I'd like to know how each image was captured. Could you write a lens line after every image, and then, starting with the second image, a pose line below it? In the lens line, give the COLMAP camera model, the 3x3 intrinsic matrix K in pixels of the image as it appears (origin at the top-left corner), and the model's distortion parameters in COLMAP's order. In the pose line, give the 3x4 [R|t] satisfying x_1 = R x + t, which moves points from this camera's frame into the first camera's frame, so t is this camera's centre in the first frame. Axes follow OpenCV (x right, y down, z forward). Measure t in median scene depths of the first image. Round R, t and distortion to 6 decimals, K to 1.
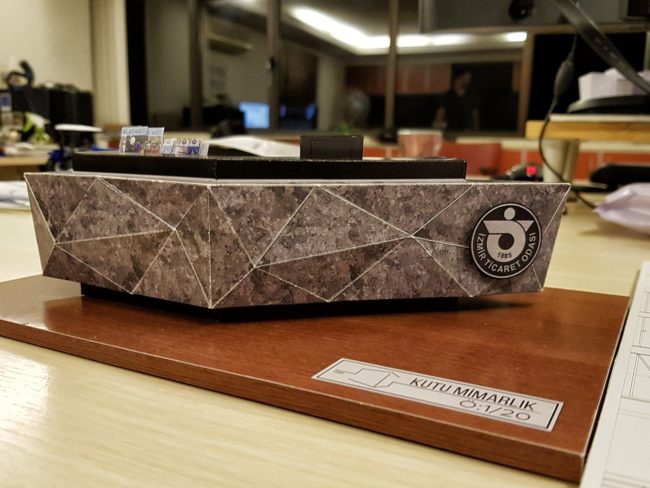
lens RADIAL K [[520.0, 0, 326.0], [0, 520.0, 245.5], [0, 0, 1]] dist [0.074052, -0.080012]
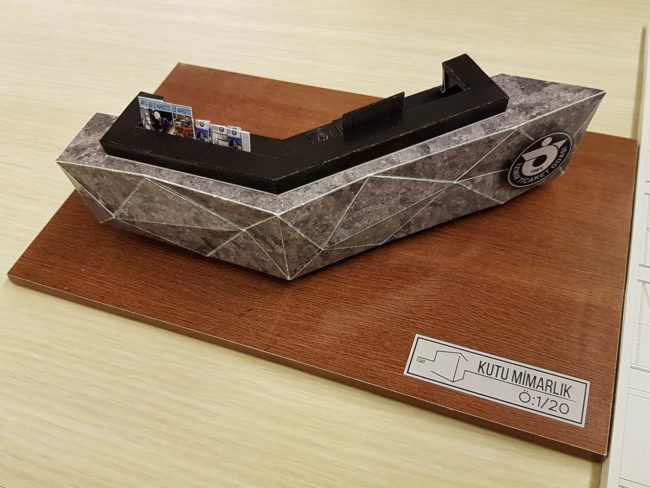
lens RADIAL K [[520.0, 0, 322.1], [0, 520.0, 242.6], [0, 0, 1]] dist [0.074052, -0.080012]
pose [[0.986065, -0.166282, -0.005061, -0.129209], [0.138764, 0.805343, 0.576339, -0.621454], [-0.091759, -0.569010, 0.817195, 0.081127]]
